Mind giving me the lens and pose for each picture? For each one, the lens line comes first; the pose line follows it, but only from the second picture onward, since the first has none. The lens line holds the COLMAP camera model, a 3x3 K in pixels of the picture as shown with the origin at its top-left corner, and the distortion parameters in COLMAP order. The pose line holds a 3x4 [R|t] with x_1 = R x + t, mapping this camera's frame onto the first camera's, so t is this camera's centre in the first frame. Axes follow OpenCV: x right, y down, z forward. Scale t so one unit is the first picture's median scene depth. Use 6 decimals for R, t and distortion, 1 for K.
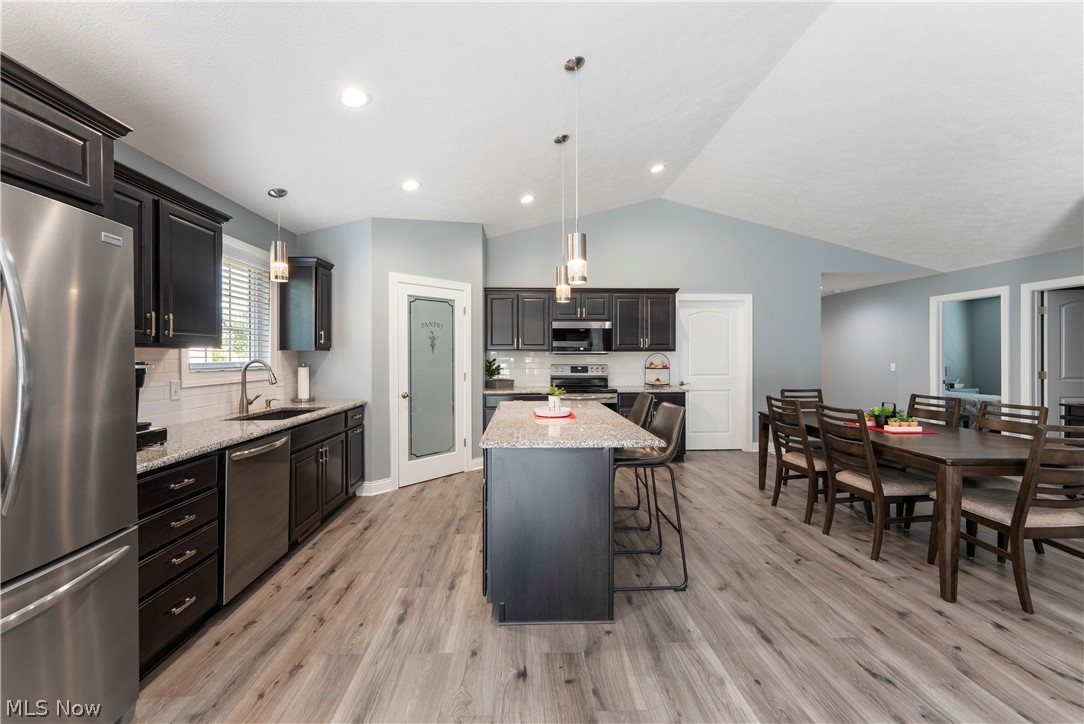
lens RADIAL K [[435.9, 0, 536.2], [0, 435.9, 358.8], [0, 0, 1]] dist [-0.001691, 0.000012]
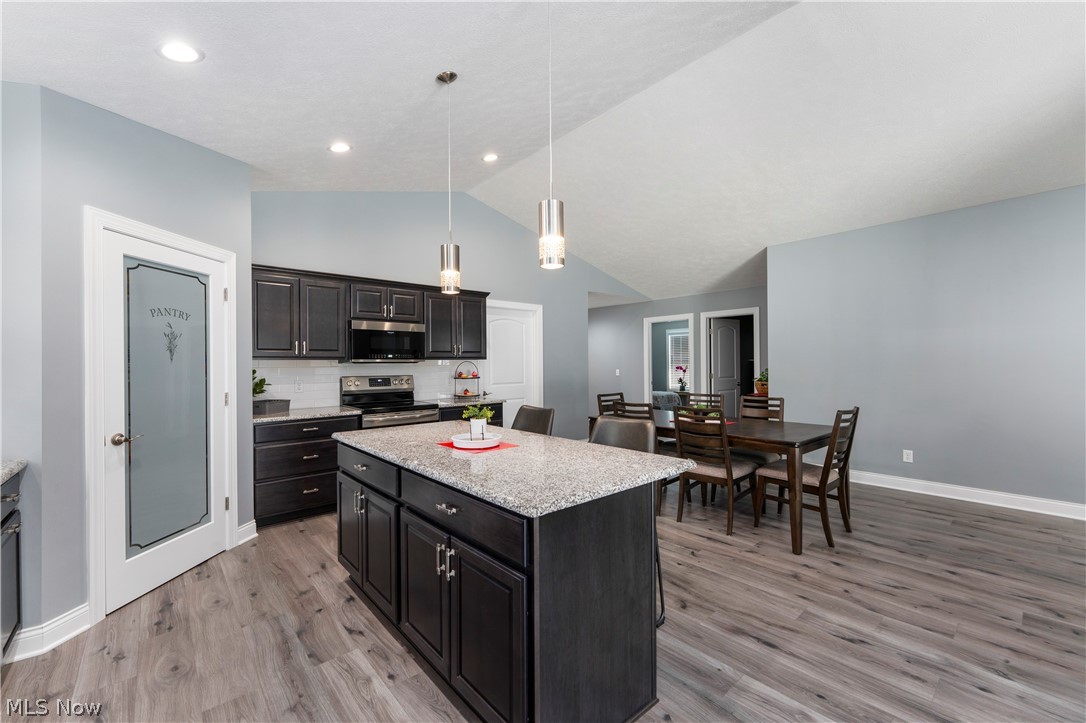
lens RADIAL K [[439.0, 0, 539.3], [0, 439.0, 364.3], [0, 0, 1]] dist [-0.001297, -0.000102]
pose [[0.778369, -0.005588, 0.627782, -0.231153], [0.011237, 0.999924, -0.005033, -0.000998], [-0.627707, 0.010972, 0.778373, 0.243480]]
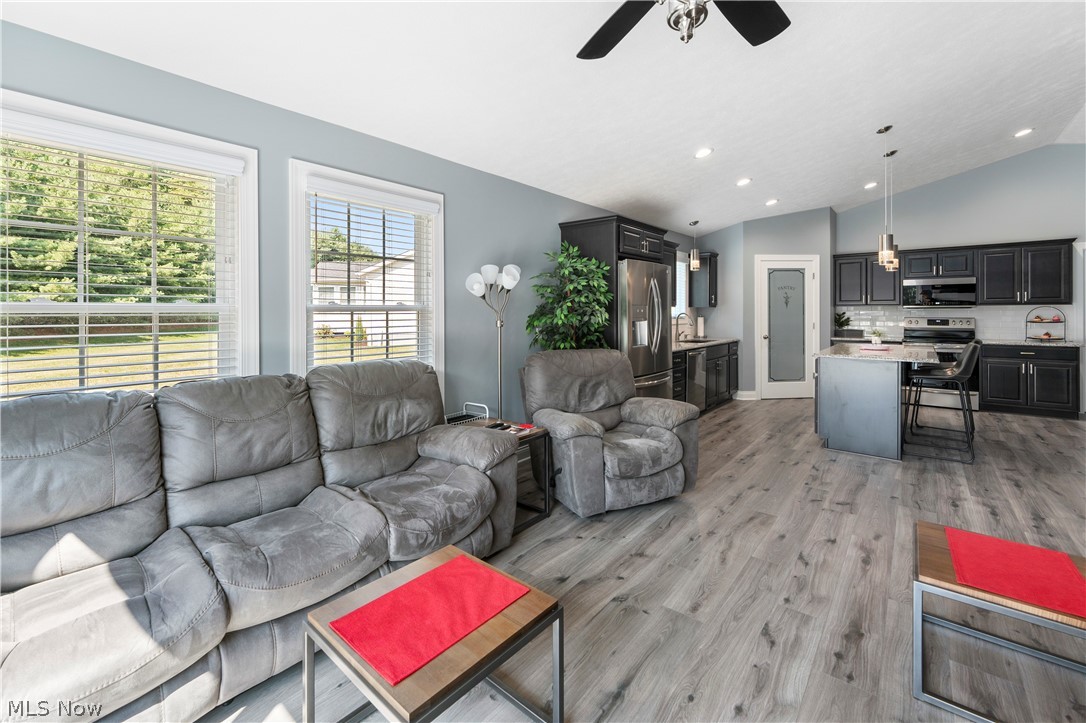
lens RADIAL K [[453.7, 0, 537.4], [0, 453.7, 313.1], [0, 0, 1]] dist [0.000353, -0.000049]
pose [[0.739998, -0.000113, -0.672609, 0.155218], [-0.001425, 0.999997, -0.001735, 0.006411], [0.672608, 0.002243, 0.739996, -0.638613]]
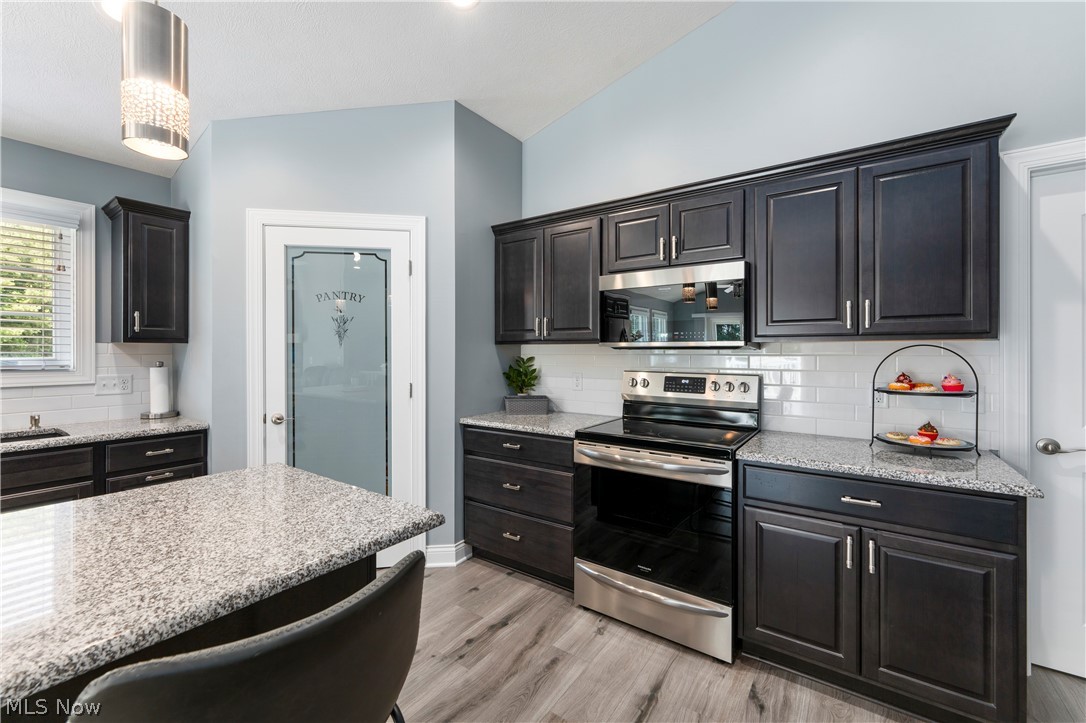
lens RADIAL K [[452.2, 0, 526.8], [0, 452.2, 351.3], [0, 0, 1]] dist [-0.000056, -0.000100]
pose [[0.788151, 0.004668, -0.615464, 0.322815], [-0.007390, 0.999971, -0.001879, -0.007843], [0.615438, 0.006029, 0.788162, 0.713853]]
